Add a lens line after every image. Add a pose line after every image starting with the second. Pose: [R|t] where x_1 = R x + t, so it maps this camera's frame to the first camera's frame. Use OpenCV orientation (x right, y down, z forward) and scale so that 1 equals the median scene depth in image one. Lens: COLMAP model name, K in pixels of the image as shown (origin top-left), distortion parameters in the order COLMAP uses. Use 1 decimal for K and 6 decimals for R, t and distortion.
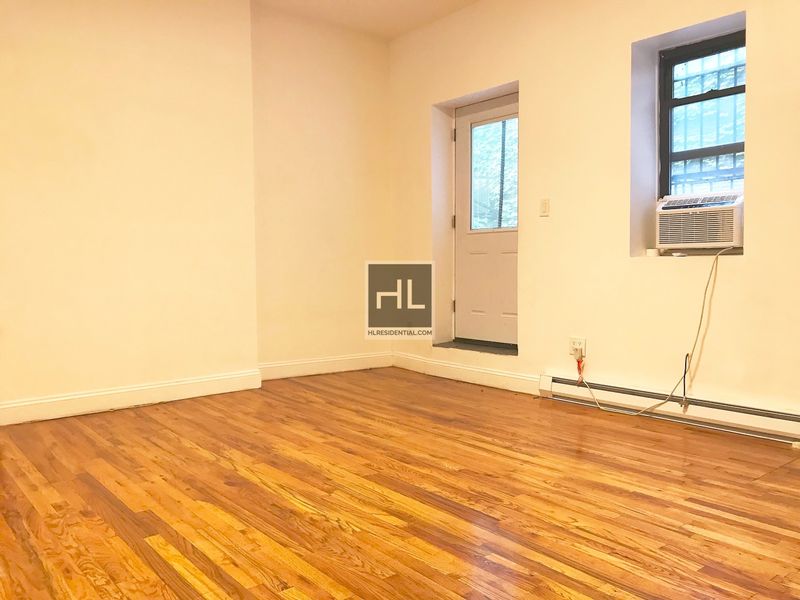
lens RADIAL K [[664.9, 0, 400.5], [0, 664.9, 299.4], [0, 0, 1]] dist [-0.002436, -0.004085]
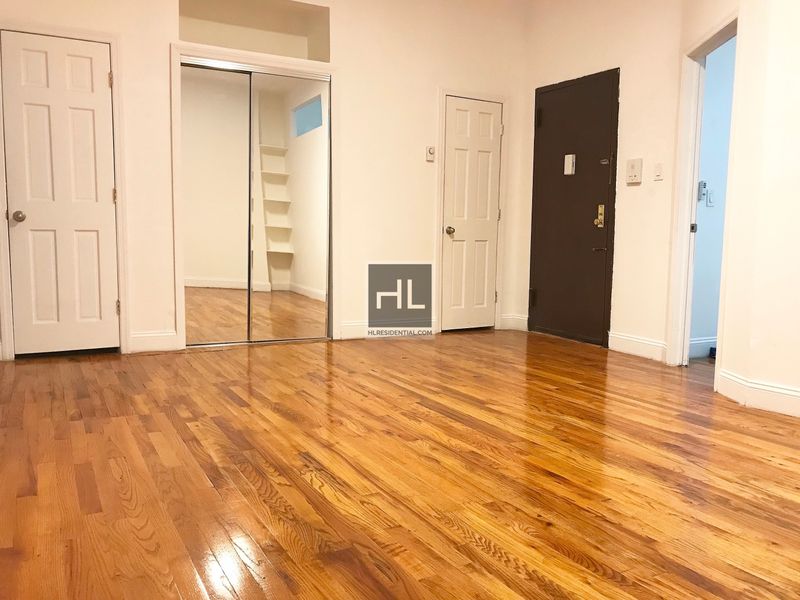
lens RADIAL K [[664.9, 0, 399.7], [0, 664.9, 300.5], [0, 0, 1]] dist [-0.002436, -0.004085]
pose [[-0.984139, -0.021539, 0.176088, -0.044292], [0.003372, 0.990151, 0.139960, -0.052731], [-0.177369, 0.138334, -0.974374, 2.030443]]
